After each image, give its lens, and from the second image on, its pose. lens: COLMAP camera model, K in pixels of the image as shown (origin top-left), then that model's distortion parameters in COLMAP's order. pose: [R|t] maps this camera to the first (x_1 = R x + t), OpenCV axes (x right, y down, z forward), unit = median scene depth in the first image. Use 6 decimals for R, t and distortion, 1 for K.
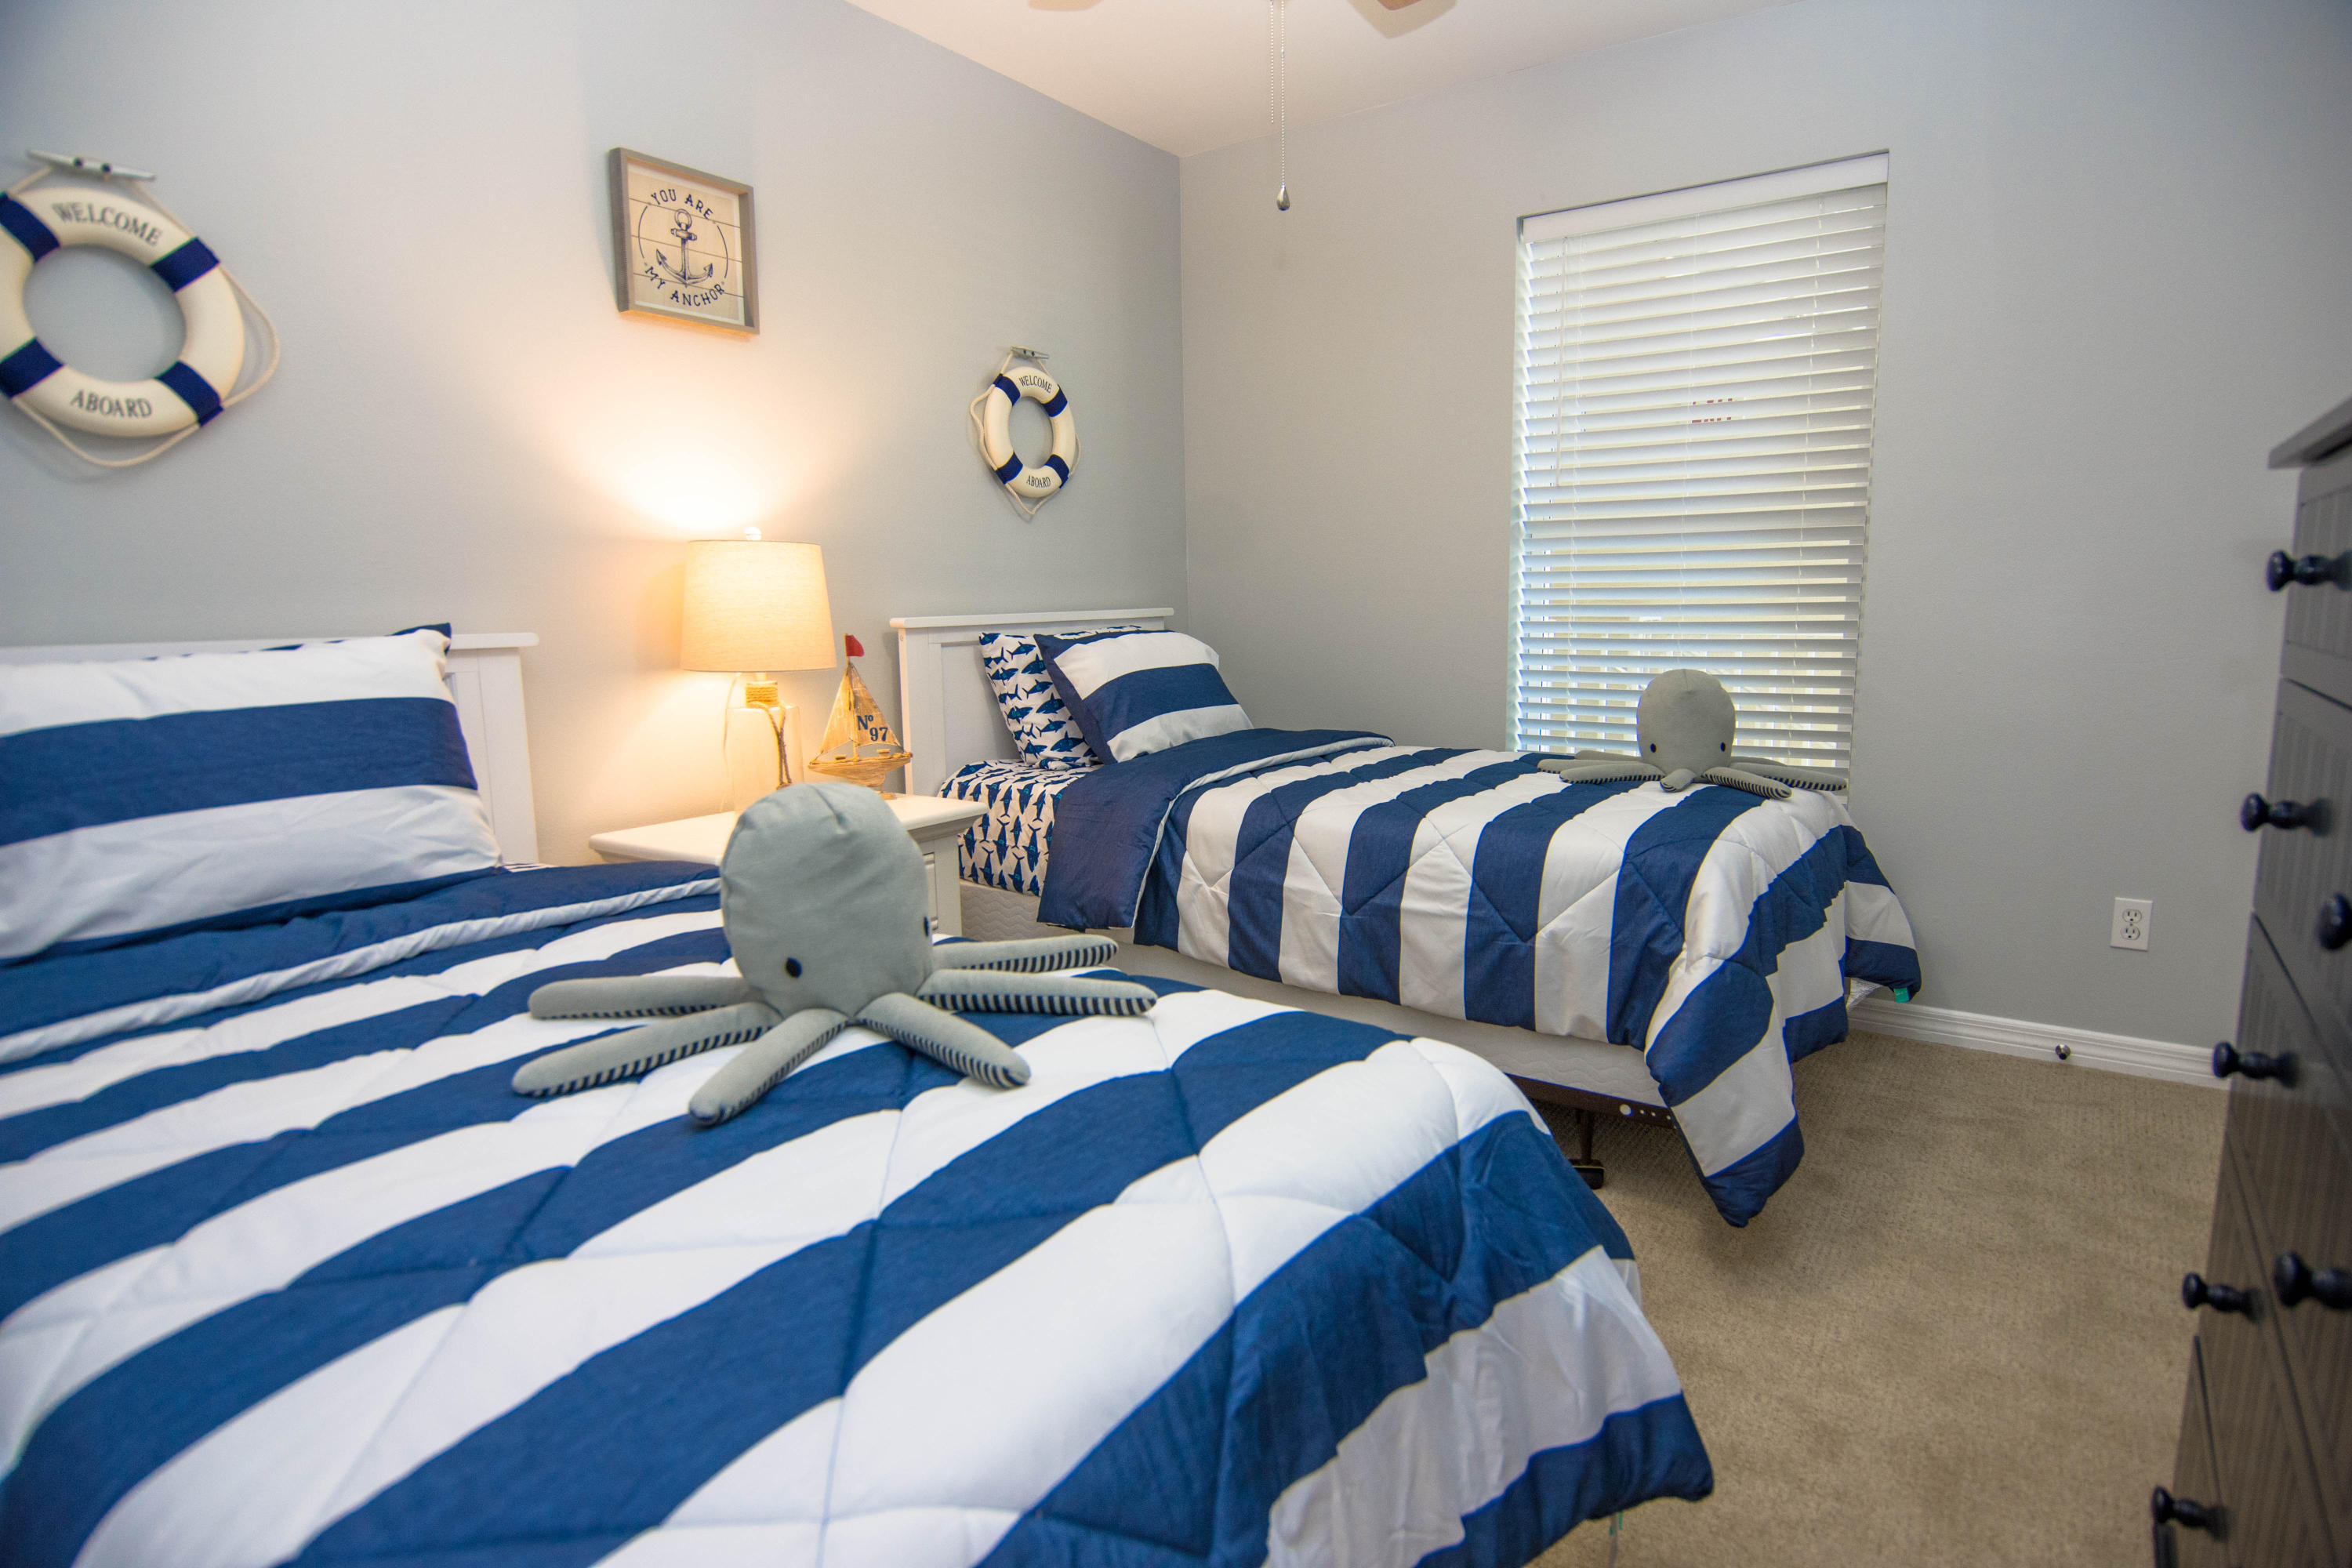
lens RADIAL K [[1240.5, 0, 1197.1], [0, 1240.5, 783.3], [0, 0, 1]] dist [0.005619, -0.020929]
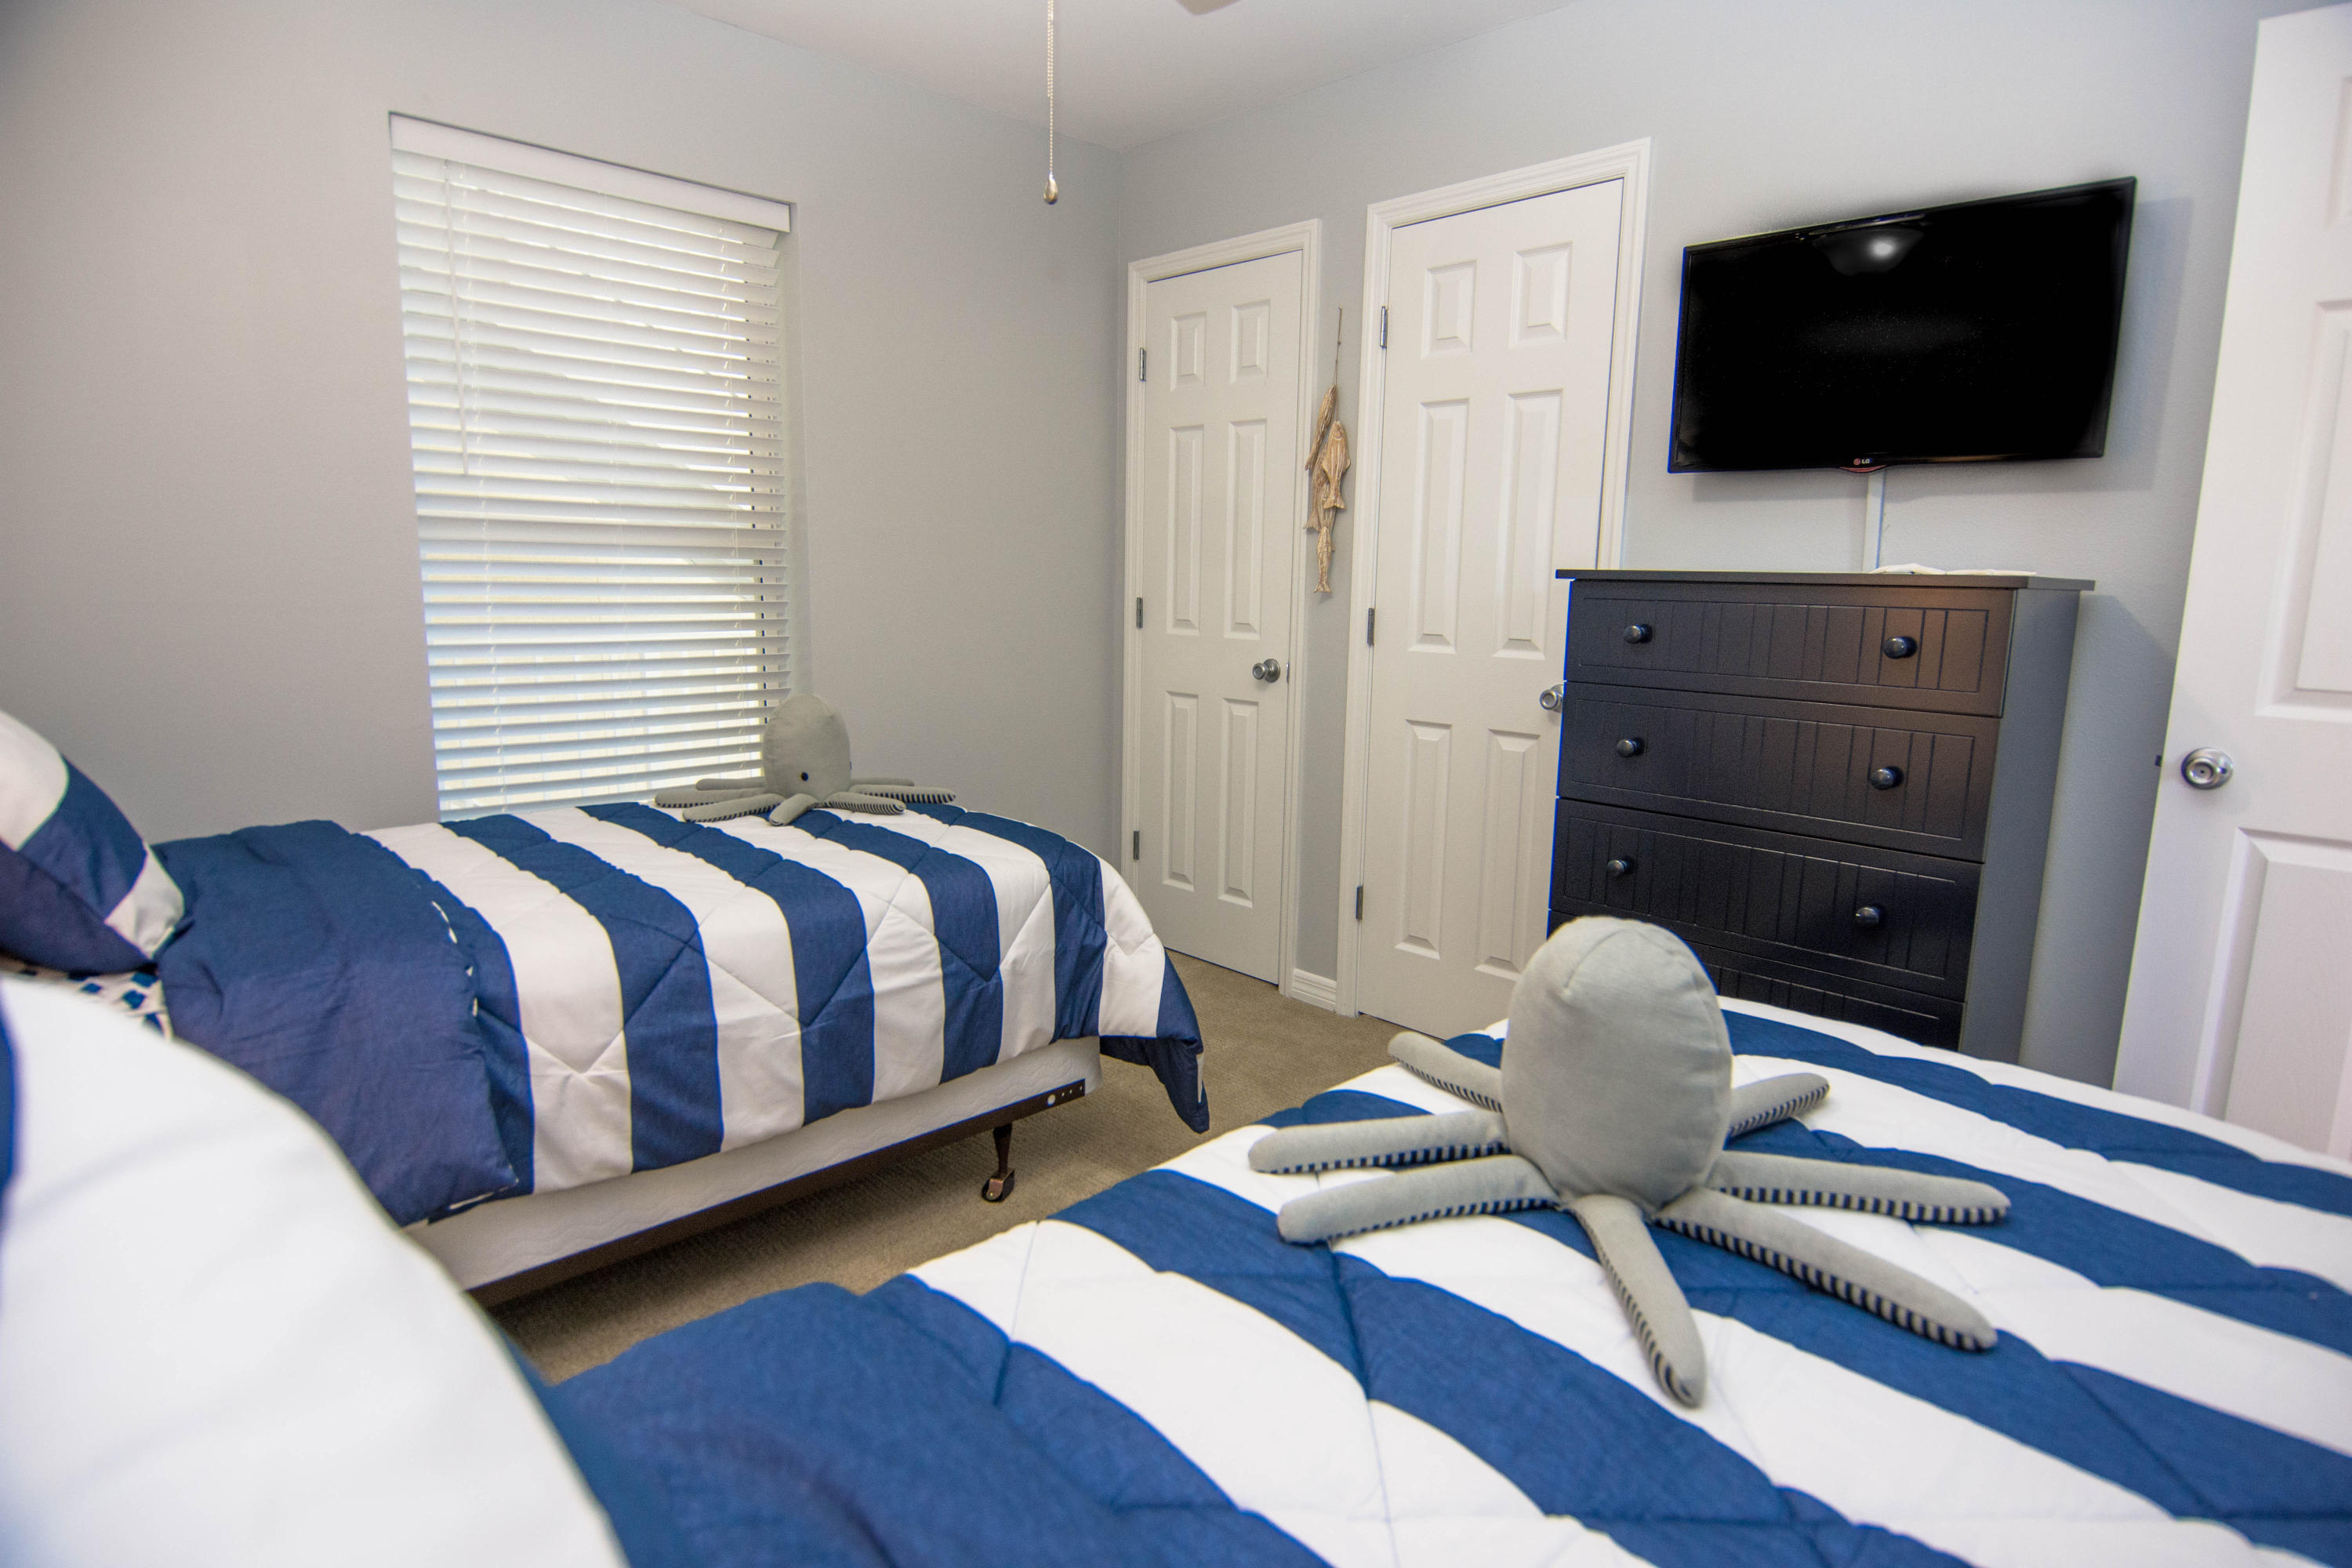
lens RADIAL K [[1240.5, 0, 1197.1], [0, 1240.5, 783.3], [0, 0, 1]] dist [0.005619, -0.020929]
pose [[0.183054, -0.145645, 0.972255, -0.596677], [0.120516, 0.984831, 0.124838, -0.122019], [-0.975688, 0.094321, 0.197830, 0.567087]]
